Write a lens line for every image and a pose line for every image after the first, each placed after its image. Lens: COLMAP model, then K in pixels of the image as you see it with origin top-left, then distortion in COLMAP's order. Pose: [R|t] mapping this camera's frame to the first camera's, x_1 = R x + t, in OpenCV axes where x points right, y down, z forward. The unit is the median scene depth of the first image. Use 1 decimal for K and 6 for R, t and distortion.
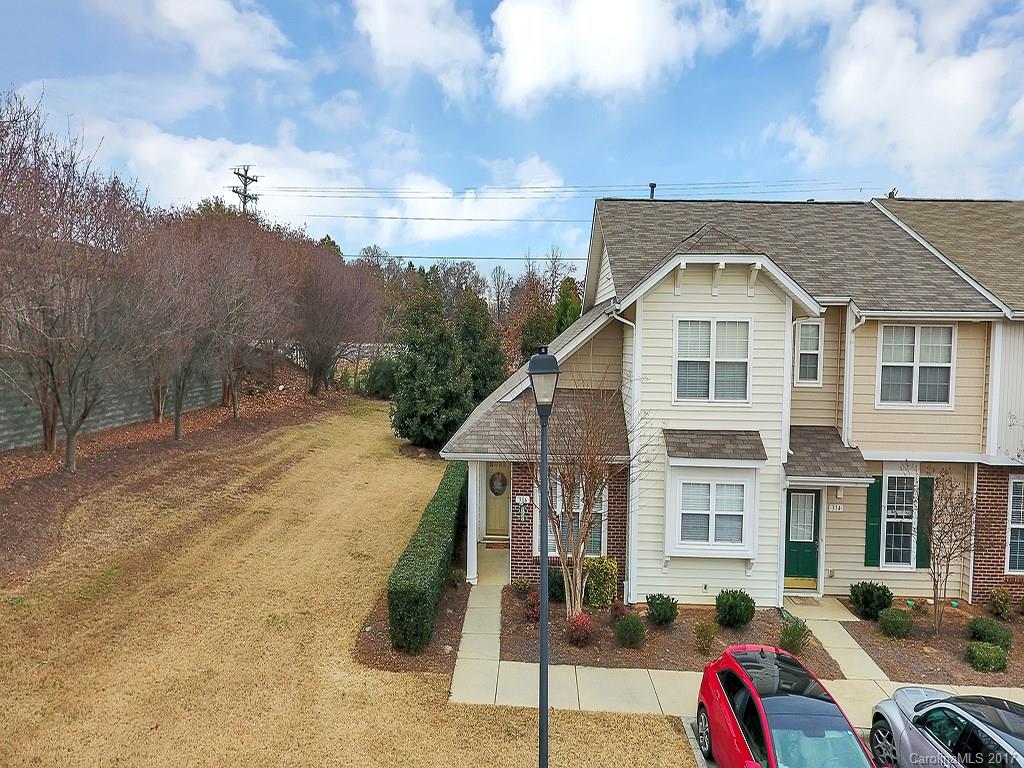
lens RADIAL K [[593.7, 0, 512.0], [0, 593.7, 384.0], [0, 0, 1]] dist [0.001512, -0.000966]
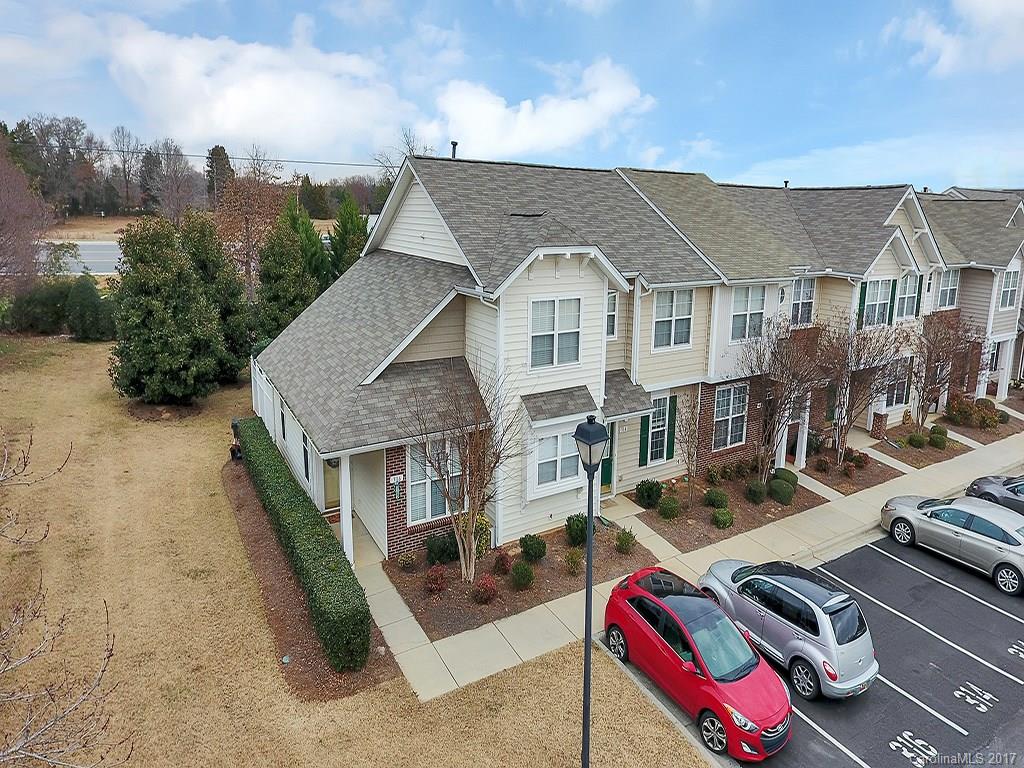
lens RADIAL K [[608.1, 0, 511.9], [0, 608.1, 324.9], [0, 0, 1]] dist [0.000337, -0.000925]
pose [[0.843094, -0.095089, 0.529293, -0.359964], [0.031239, 0.991241, 0.128319, -0.205840], [-0.536859, -0.091650, 0.838679, 0.038055]]
